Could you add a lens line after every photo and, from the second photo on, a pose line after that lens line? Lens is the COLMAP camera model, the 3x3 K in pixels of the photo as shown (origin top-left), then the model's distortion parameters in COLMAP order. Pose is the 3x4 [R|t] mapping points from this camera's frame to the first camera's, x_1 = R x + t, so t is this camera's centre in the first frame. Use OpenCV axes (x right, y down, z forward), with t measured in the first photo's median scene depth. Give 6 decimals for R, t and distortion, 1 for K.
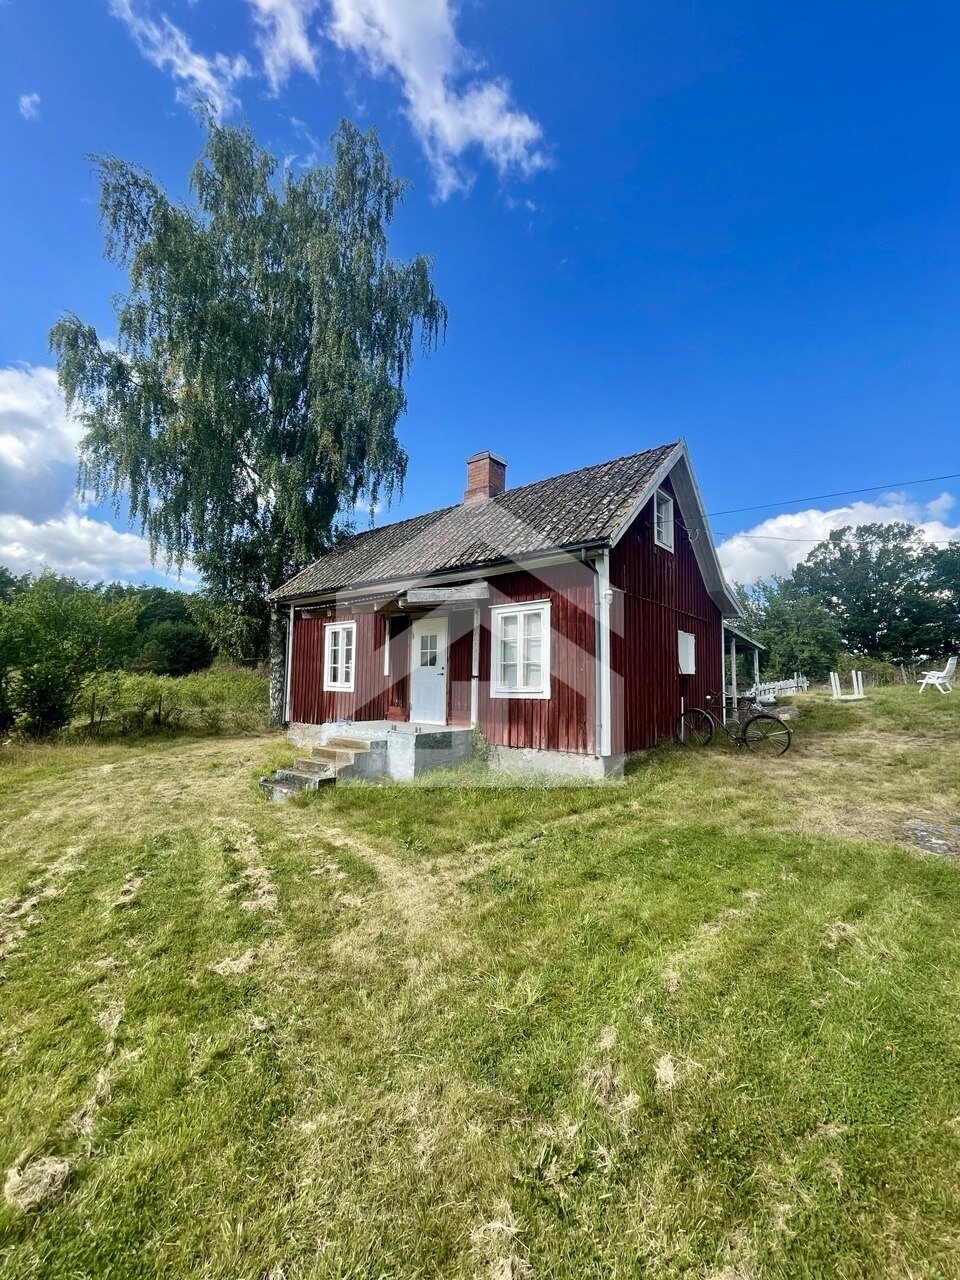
lens RADIAL K [[519.0, 0, 484.3], [0, 519.0, 644.6], [0, 0, 1]] dist [-0.002237, -0.000188]
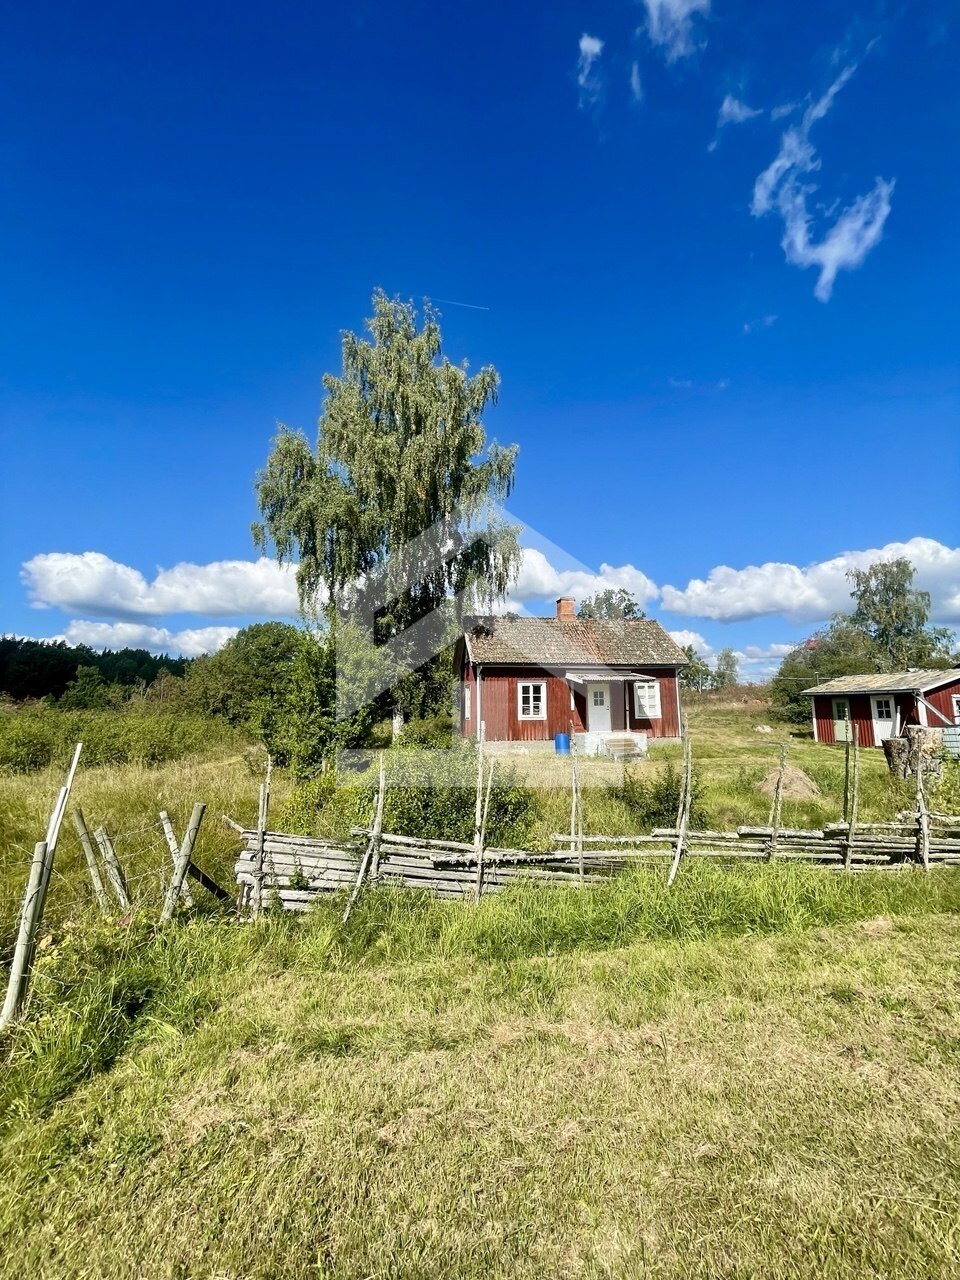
lens RADIAL K [[519.0, 0, 484.9], [0, 519.0, 638.0], [0, 0, 1]] dist [-0.002237, -0.000188]
pose [[0.621197, 0.086715, 0.778842, -2.111427], [-0.038668, 0.996040, -0.080056, -0.047812], [-0.782700, 0.019614, 0.622090, 0.018525]]
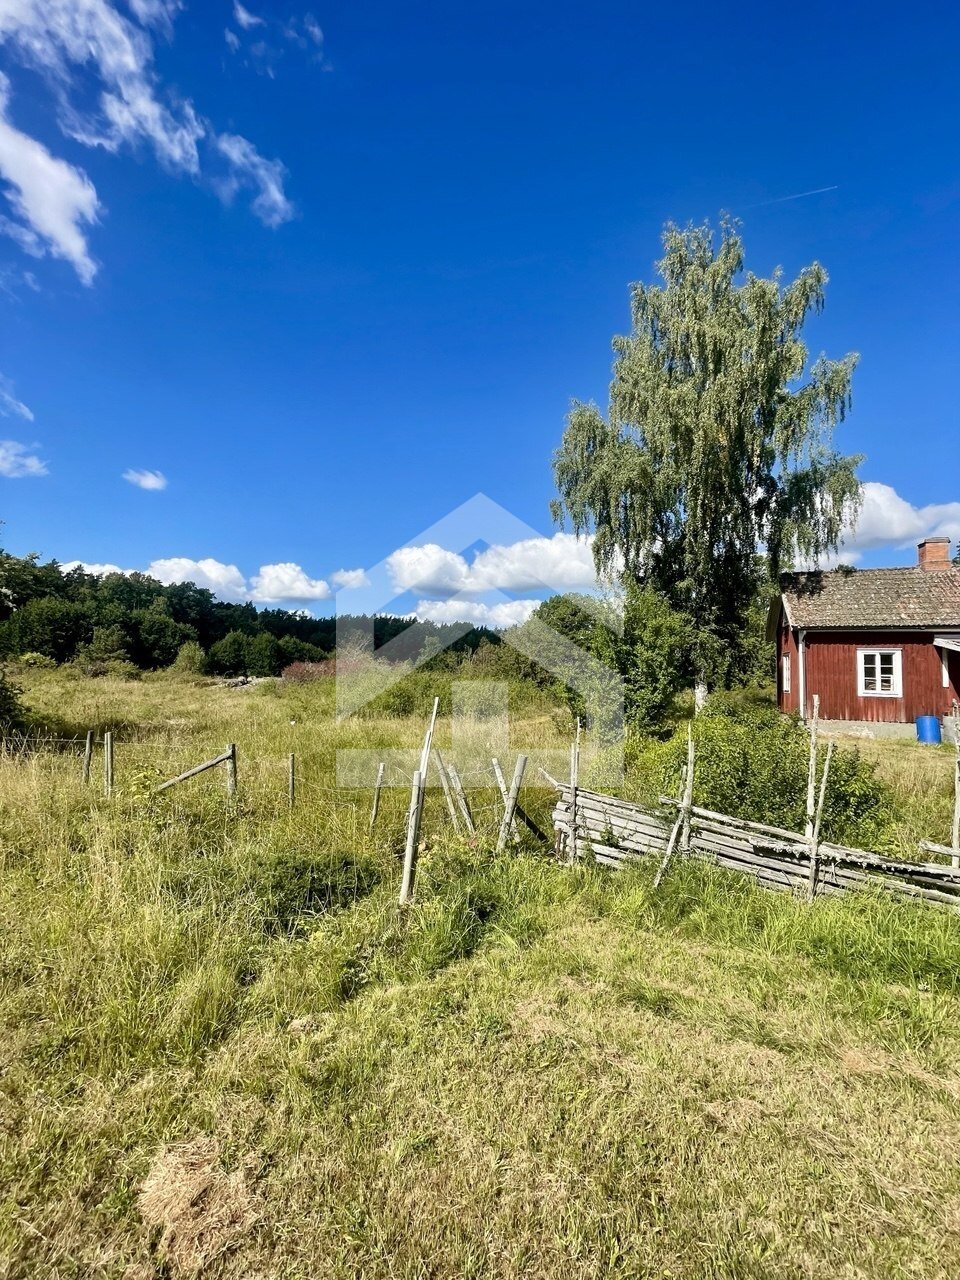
lens RADIAL K [[519.0, 0, 482.8], [0, 519.0, 637.9], [0, 0, 1]] dist [-0.002237, -0.000188]
pose [[0.939873, 0.030422, 0.340165, -2.122836], [-0.032955, 0.999455, 0.001669, -0.045043], [-0.339929, -0.012778, 0.940364, 0.035708]]
